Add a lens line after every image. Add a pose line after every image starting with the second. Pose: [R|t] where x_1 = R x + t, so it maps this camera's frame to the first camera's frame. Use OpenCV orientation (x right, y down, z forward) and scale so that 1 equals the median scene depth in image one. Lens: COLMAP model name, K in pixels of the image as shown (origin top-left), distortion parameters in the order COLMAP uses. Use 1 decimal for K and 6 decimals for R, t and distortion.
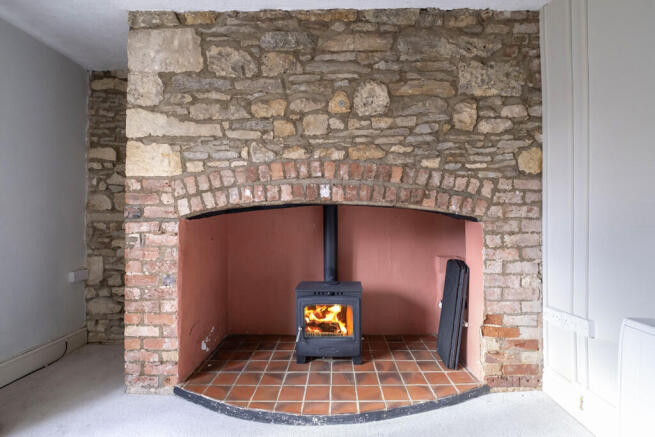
lens RADIAL K [[280.2, 0, 332.6], [0, 280.2, 218.8], [0, 0, 1]] dist [-0.000627, -0.000913]
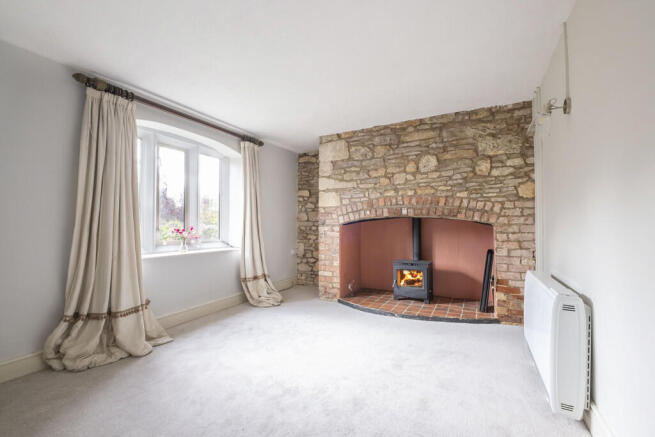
lens RADIAL K [[280.2, 0, 328.9], [0, 280.2, 218.9], [0, 0, 1]] dist [-0.000627, -0.000913]
pose [[0.883962, -0.012135, -0.467401, 0.434216], [0.004459, 0.999836, -0.017525, -0.009290], [0.467537, 0.013408, 0.883872, -1.040856]]
